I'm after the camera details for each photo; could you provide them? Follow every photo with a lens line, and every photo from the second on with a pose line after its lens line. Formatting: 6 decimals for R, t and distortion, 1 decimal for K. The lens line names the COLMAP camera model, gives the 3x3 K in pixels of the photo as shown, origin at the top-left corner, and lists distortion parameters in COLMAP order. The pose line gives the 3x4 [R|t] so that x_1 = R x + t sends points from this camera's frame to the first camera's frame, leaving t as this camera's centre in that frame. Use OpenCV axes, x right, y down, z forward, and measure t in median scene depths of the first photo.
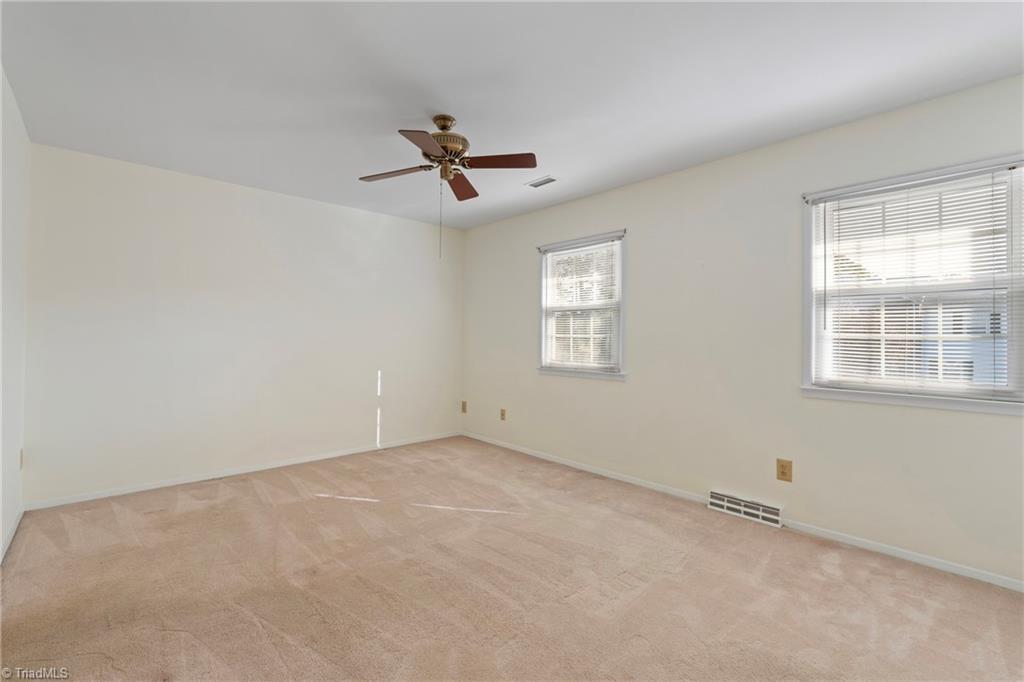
lens RADIAL K [[456.0, 0, 518.1], [0, 456.0, 335.9], [0, 0, 1]] dist [0.007660, -0.000183]
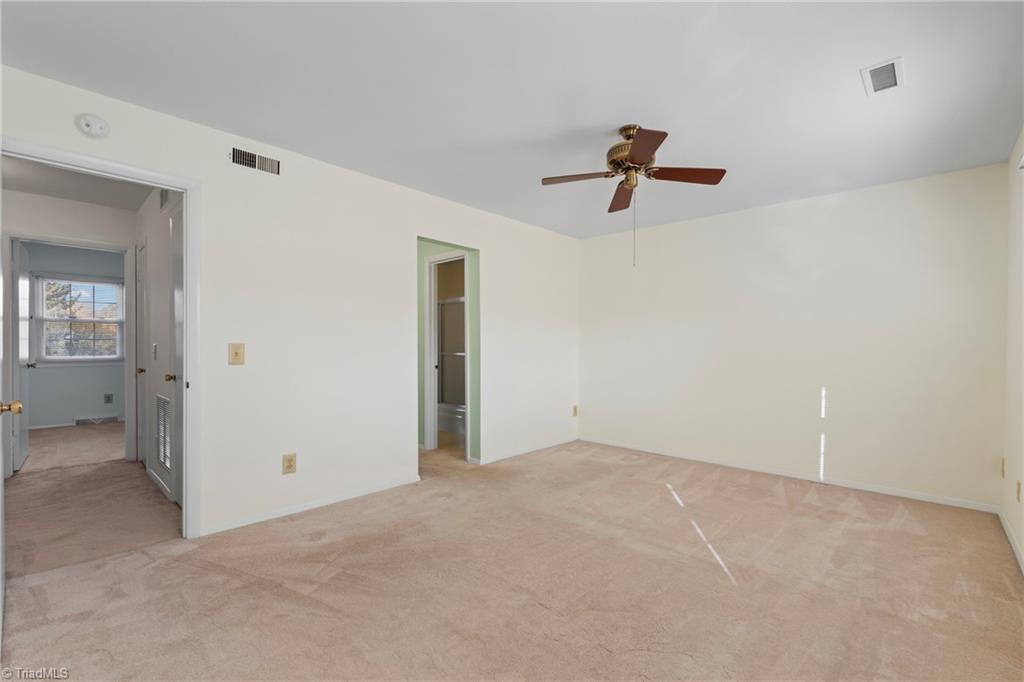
lens RADIAL K [[445.7, 0, 514.1], [0, 445.7, 340.1], [0, 0, 1]] dist [-0.005056, -0.000034]
pose [[0.090013, -0.016148, -0.995810, 0.582072], [-0.013936, 0.999750, -0.017472, 0.016171], [0.995843, 0.015450, 0.089765, 0.485577]]
